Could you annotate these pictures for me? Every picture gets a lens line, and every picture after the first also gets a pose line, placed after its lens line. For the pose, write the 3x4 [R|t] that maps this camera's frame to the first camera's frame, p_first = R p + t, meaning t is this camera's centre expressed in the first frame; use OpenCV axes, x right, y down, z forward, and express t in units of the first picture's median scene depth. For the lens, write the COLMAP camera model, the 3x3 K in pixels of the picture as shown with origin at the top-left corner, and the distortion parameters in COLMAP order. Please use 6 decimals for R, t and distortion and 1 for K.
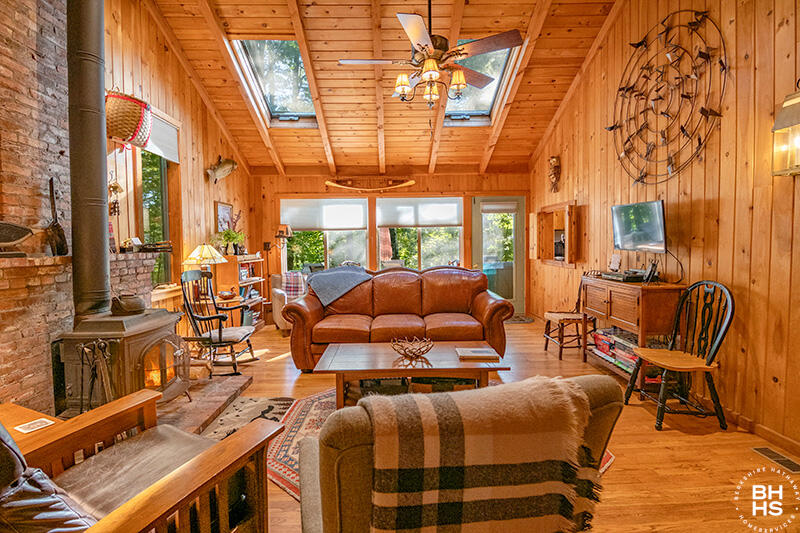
lens RADIAL K [[390.6, 0, 401.0], [0, 390.6, 262.3], [0, 0, 1]] dist [-0.002966, -0.000581]
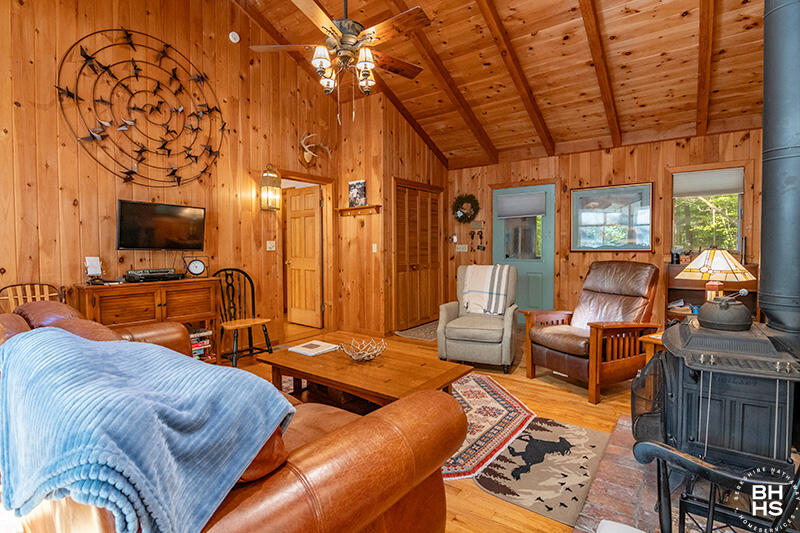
lens RADIAL K [[390.6, 0, 400.3], [0, 390.6, 262.9], [0, 0, 1]] dist [-0.002966, -0.000581]
pose [[-0.788949, -0.003935, 0.614446, -0.580289], [0.050860, 0.996130, 0.071684, -0.041512], [-0.612350, 0.087805, -0.785695, 1.598744]]
